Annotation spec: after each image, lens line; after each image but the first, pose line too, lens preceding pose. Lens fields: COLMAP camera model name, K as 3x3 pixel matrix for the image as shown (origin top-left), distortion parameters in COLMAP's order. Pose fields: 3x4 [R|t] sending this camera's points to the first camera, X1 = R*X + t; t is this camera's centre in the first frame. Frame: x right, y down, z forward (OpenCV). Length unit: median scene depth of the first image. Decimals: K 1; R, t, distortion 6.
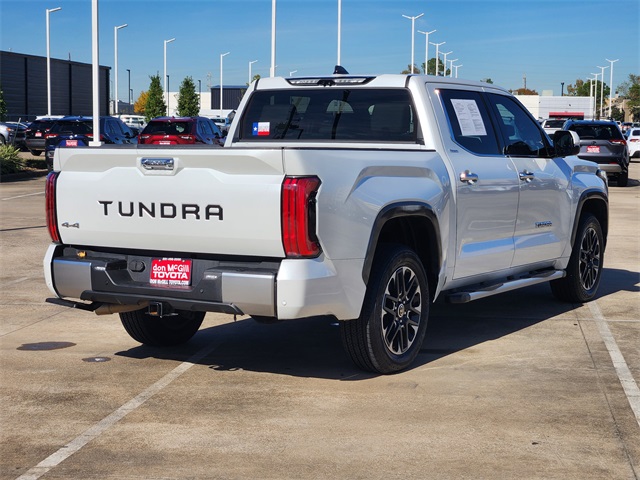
lens RADIAL K [[1214.7, 0, 320.0], [0, 1214.7, 240.0], [0, 0, 1]] dist [-0.340650, 3.117895]
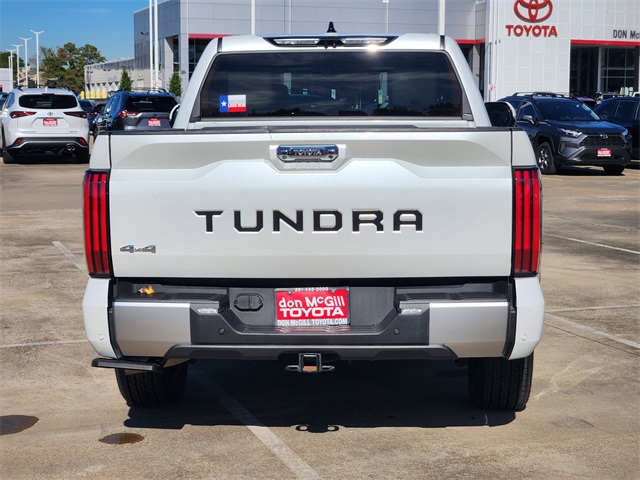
lens RADIAL K [[1214.7, 0, 320.0], [0, 1214.7, 240.0], [0, 0, 1]] dist [-0.340650, 3.117895]
pose [[0.888262, -0.060432, 0.455344, -0.436340], [0.050199, 0.998142, 0.034543, -0.036600], [-0.456585, -0.007825, 0.889645, 0.371508]]
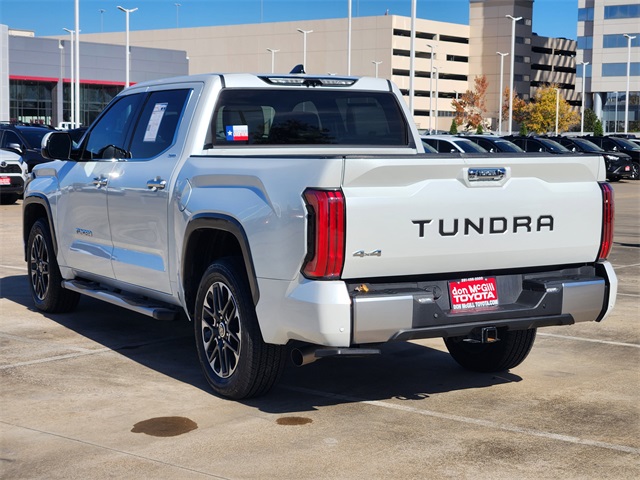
lens RADIAL K [[1214.7, 0, 320.0], [0, 1214.7, 240.0], [0, 0, 1]] dist [-0.340650, 3.117895]
pose [[0.511066, -0.077051, 0.856081, -0.951663], [0.073294, 0.996253, 0.045912, -0.063264], [-0.856411, 0.039281, 0.514799, 0.629823]]
